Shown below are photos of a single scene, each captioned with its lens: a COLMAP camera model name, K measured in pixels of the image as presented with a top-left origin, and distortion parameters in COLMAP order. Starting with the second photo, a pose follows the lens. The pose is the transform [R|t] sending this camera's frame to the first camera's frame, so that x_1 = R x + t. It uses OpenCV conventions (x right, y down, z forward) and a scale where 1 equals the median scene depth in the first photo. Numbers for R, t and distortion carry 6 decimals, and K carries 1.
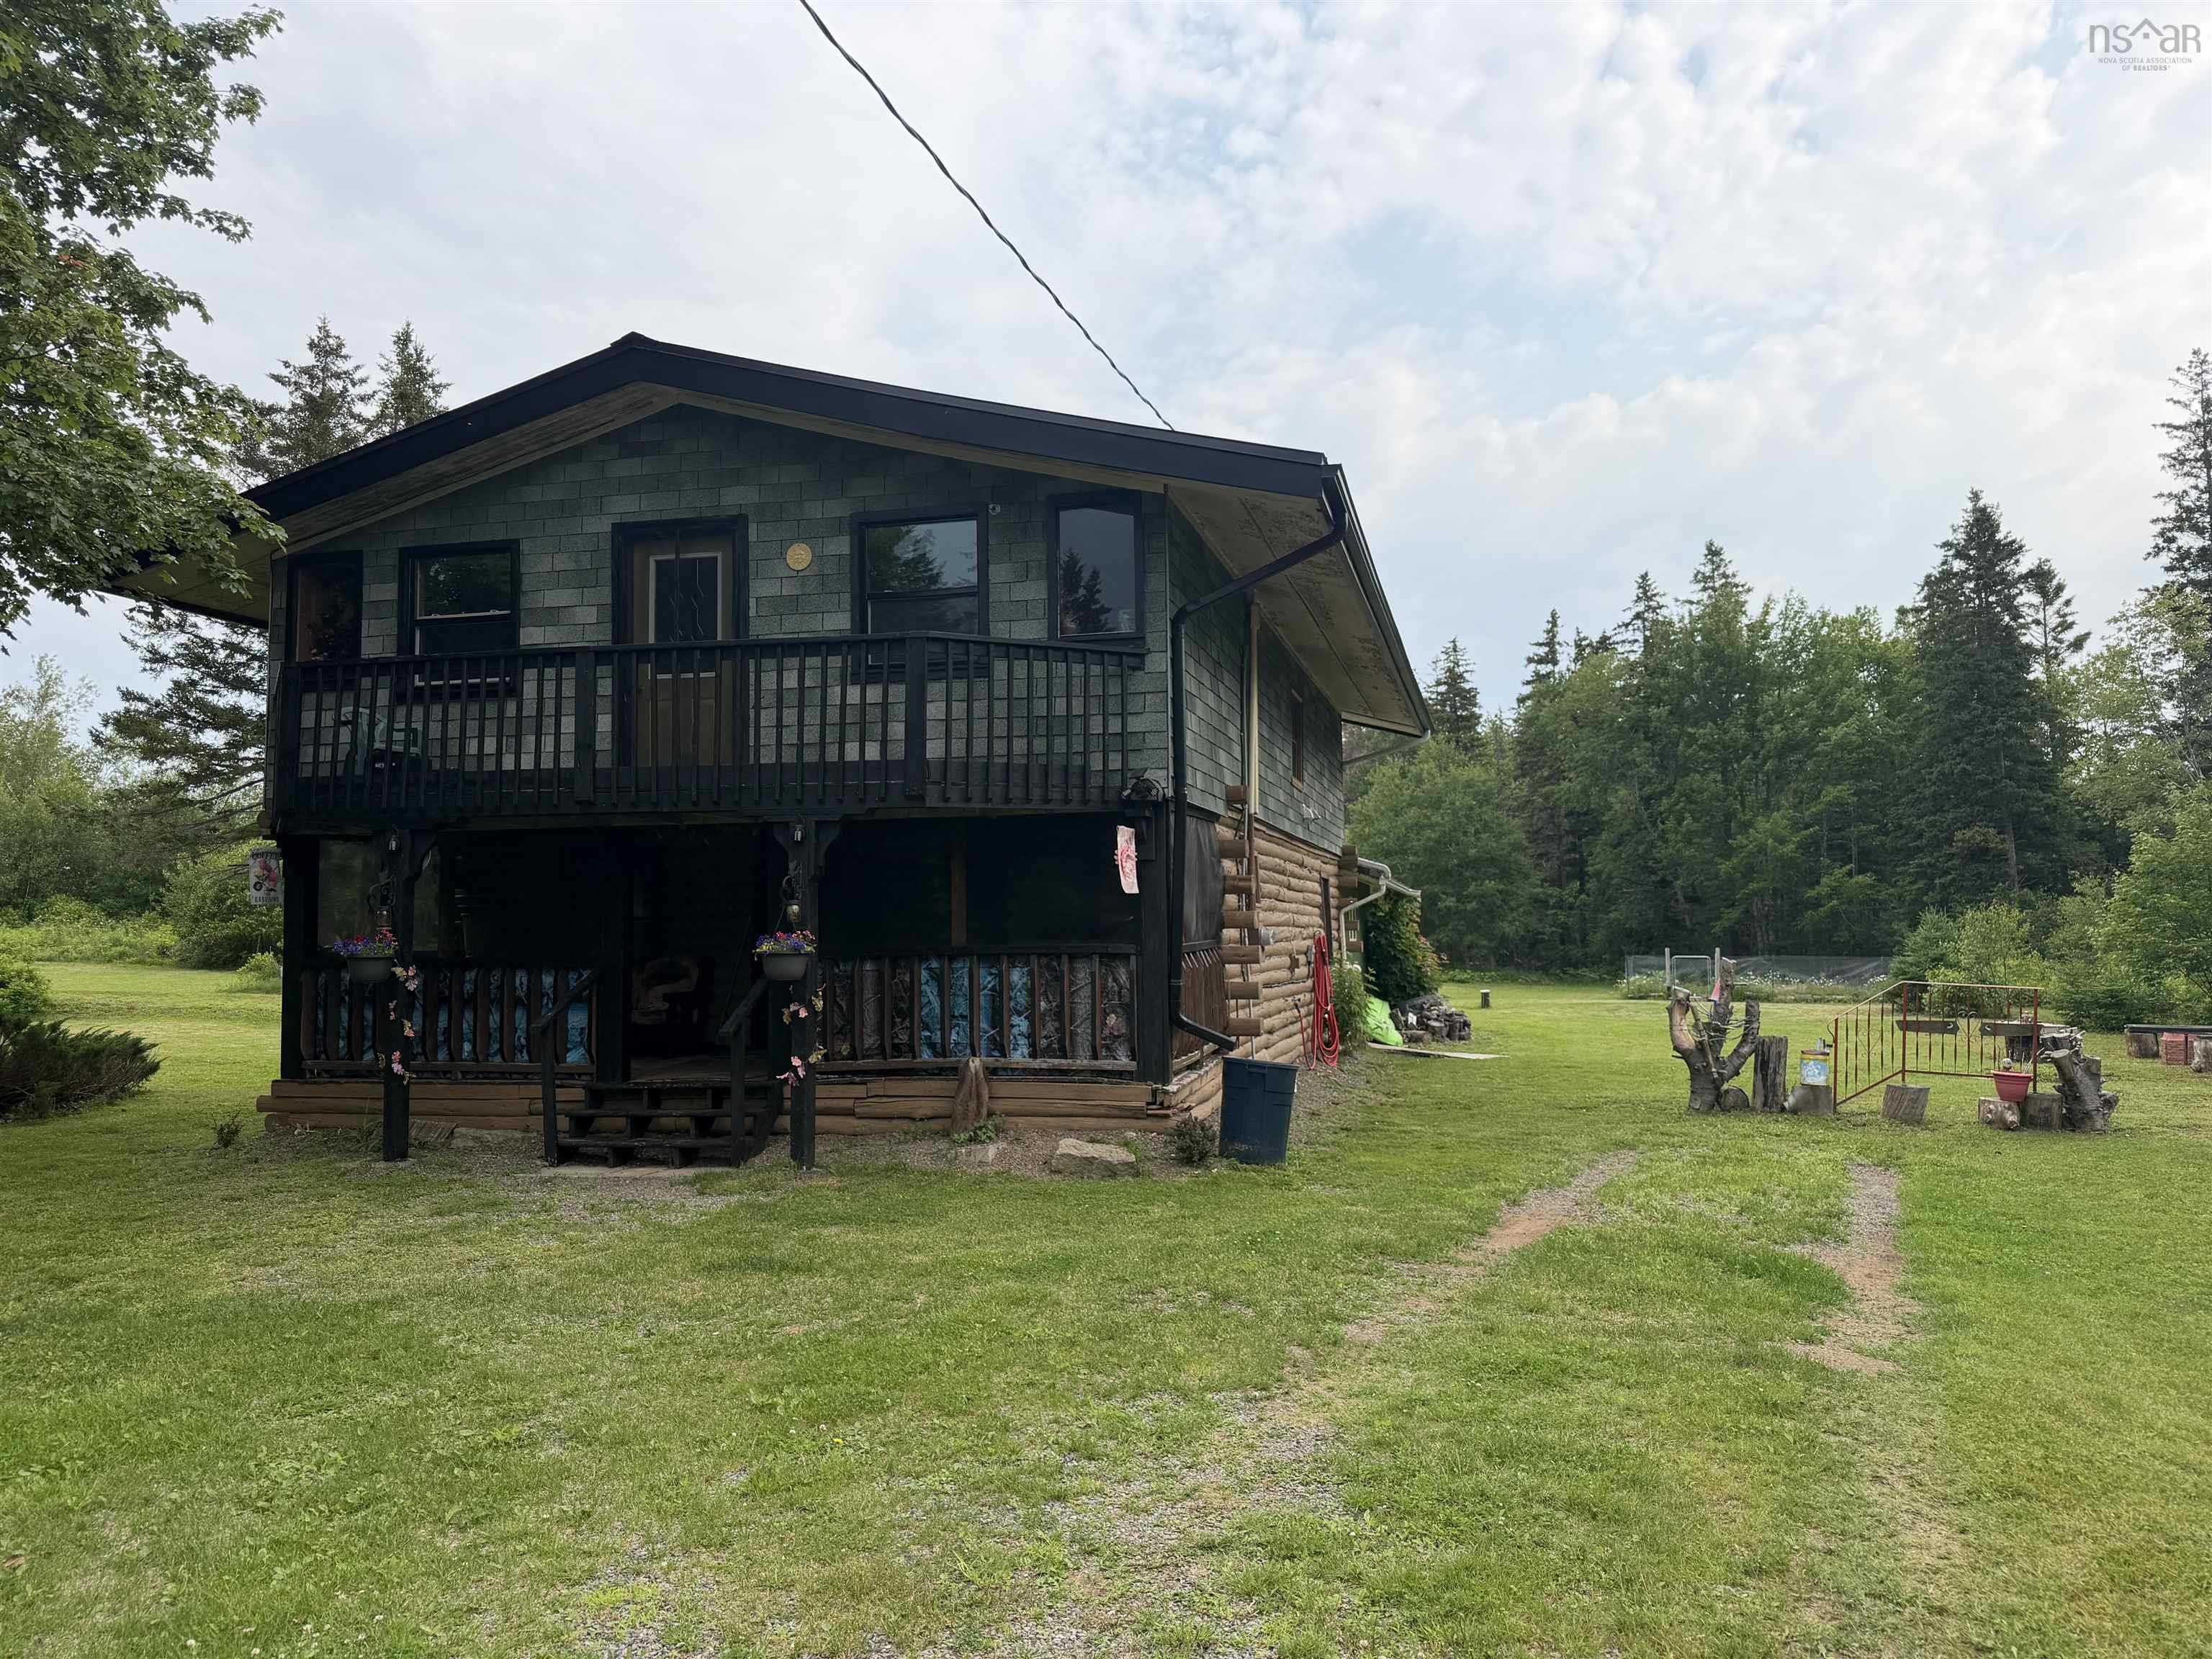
lens RADIAL K [[1749.6, 0, 1099.8], [0, 1749.6, 825.5], [0, 0, 1]] dist [-0.071554, 0.051249]
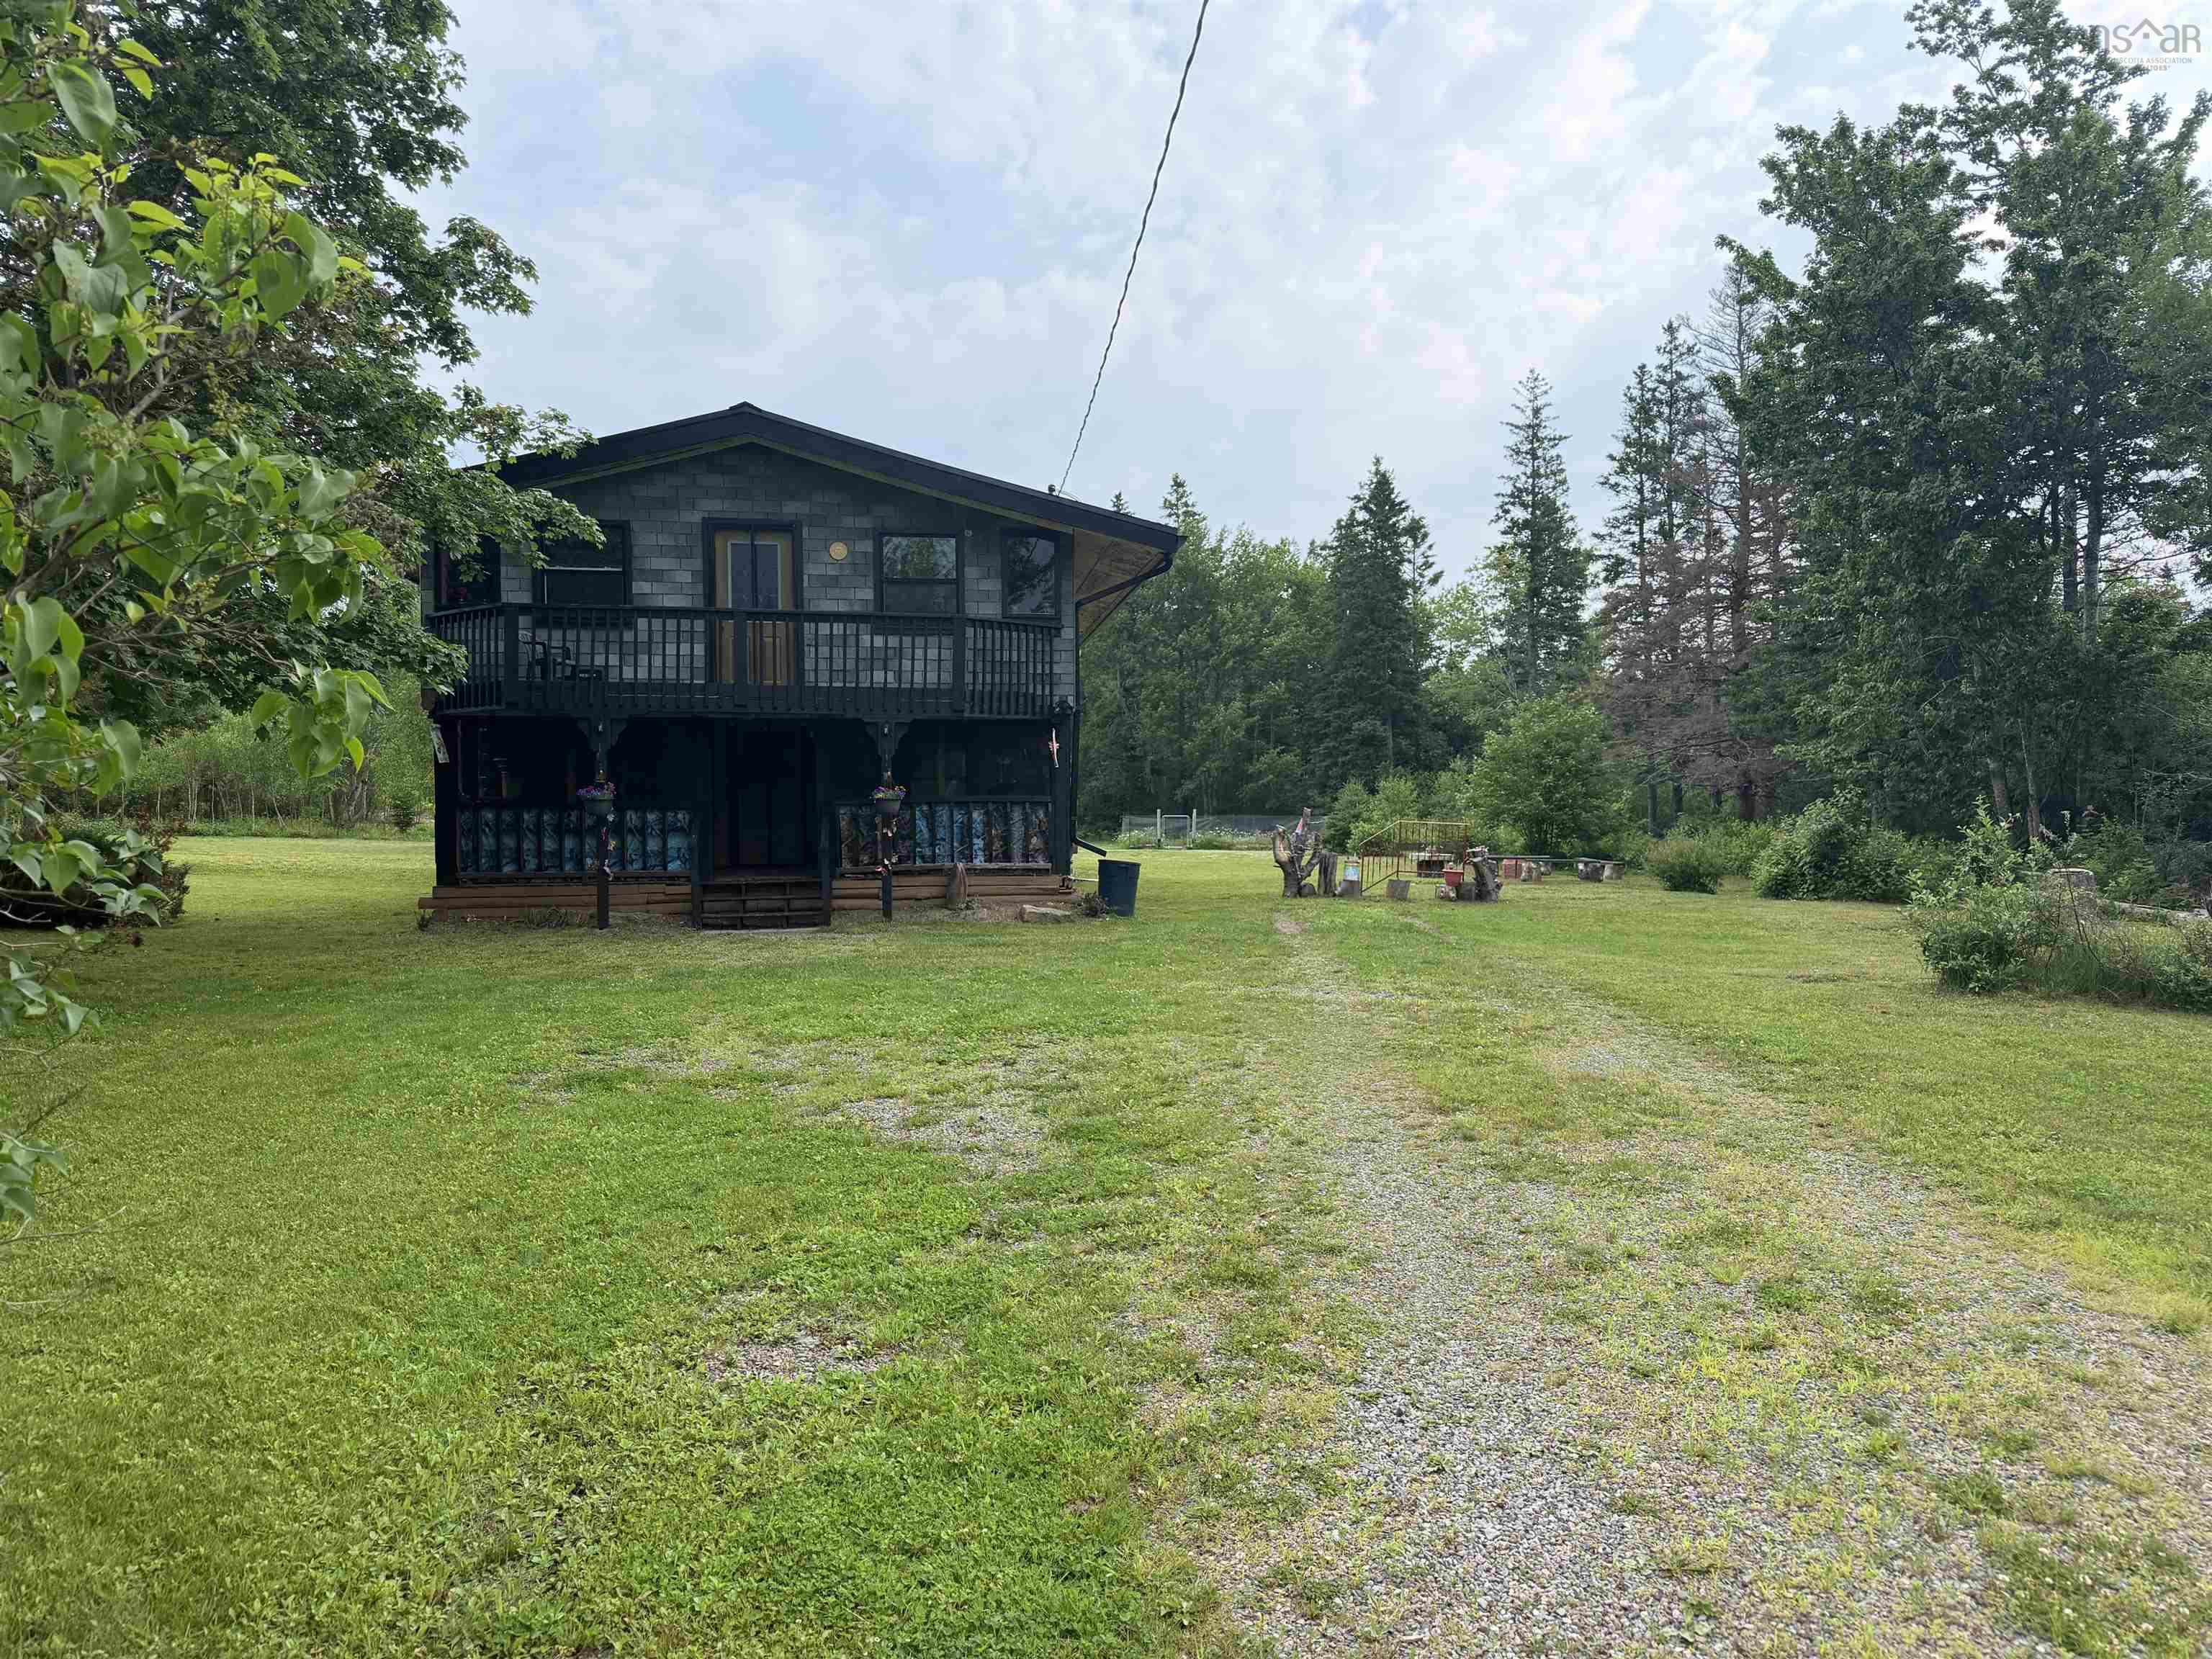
lens RADIAL K [[1749.6, 0, 1098.7], [0, 1749.6, 829.5], [0, 0, 1]] dist [-0.071554, 0.051249]
pose [[0.934300, 0.004389, 0.356461, -0.220394], [-0.033945, 0.996476, 0.076703, -0.013391], [-0.354869, -0.083764, 0.931156, -0.249534]]
